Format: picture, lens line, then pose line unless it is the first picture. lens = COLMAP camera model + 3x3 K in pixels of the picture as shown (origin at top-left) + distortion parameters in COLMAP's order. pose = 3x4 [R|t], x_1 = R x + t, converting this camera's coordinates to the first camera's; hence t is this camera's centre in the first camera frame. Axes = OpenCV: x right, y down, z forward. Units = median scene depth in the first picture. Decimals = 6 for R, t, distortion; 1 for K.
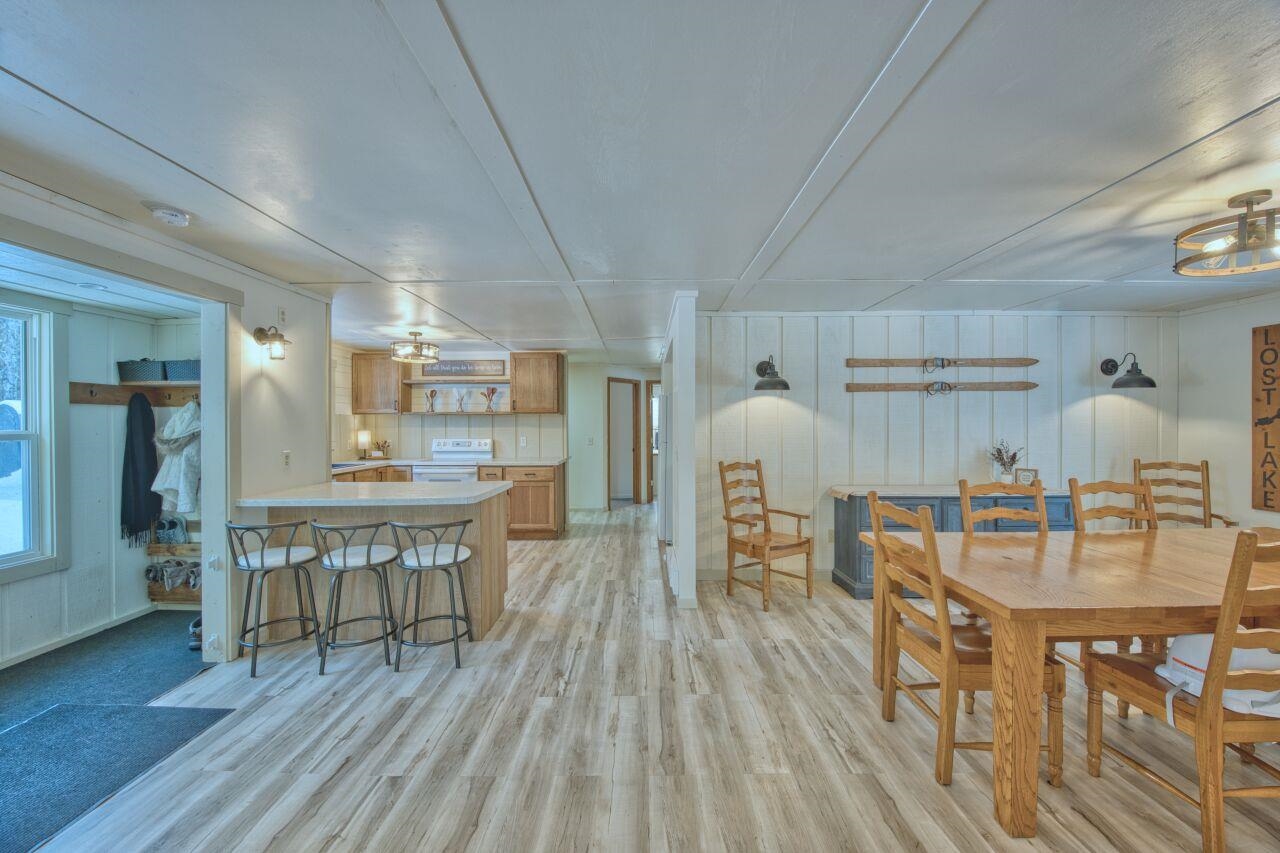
lens RADIAL K [[525.1, 0, 636.2], [0, 525.1, 424.8], [0, 0, 1]] dist [-0.023440, -0.000552]
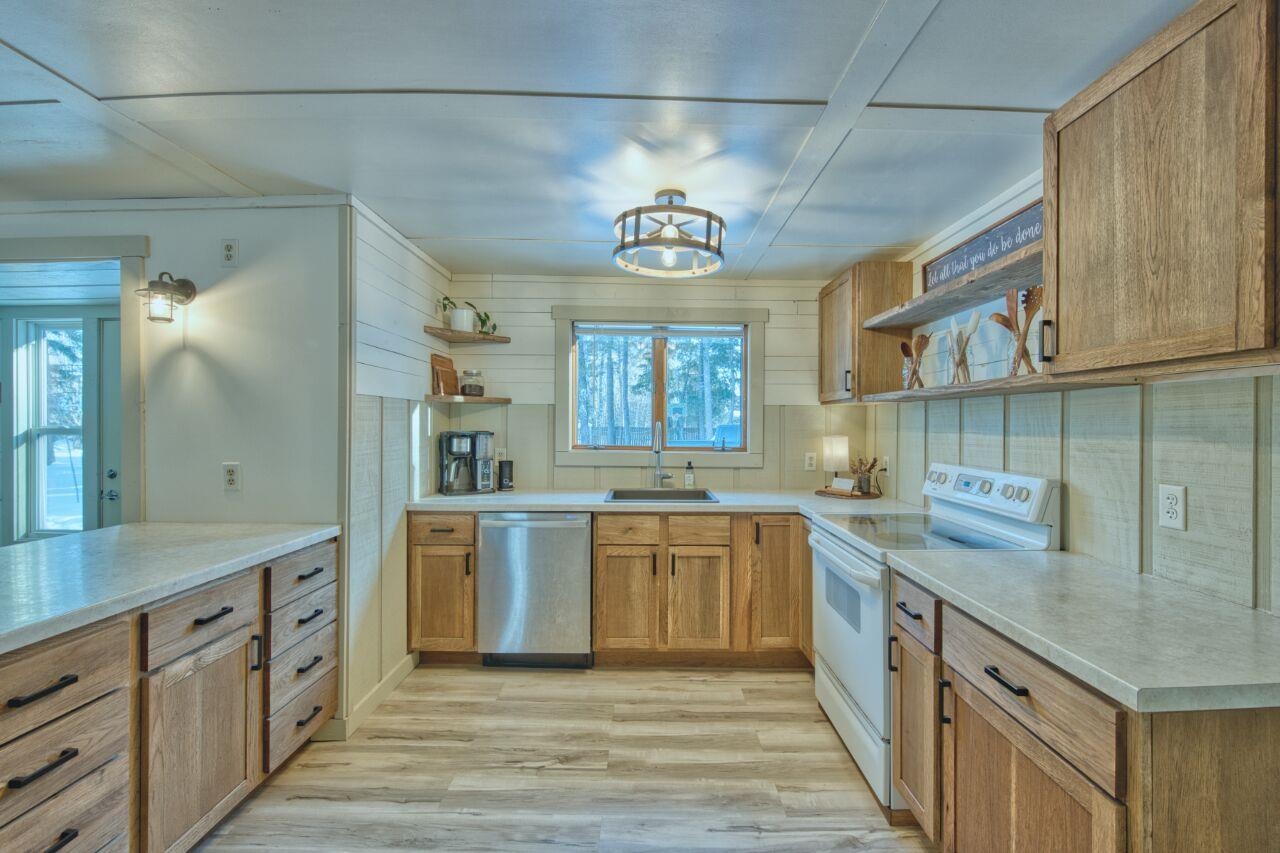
lens RADIAL K [[525.1, 0, 646.3], [0, 525.1, 423.9], [0, 0, 1]] dist [-0.023440, -0.000552]
pose [[0.023285, 0.007680, -0.999699, -0.025546], [-0.006638, 0.999950, 0.007527, -0.004867], [0.999707, 0.006461, 0.023335, 1.495756]]
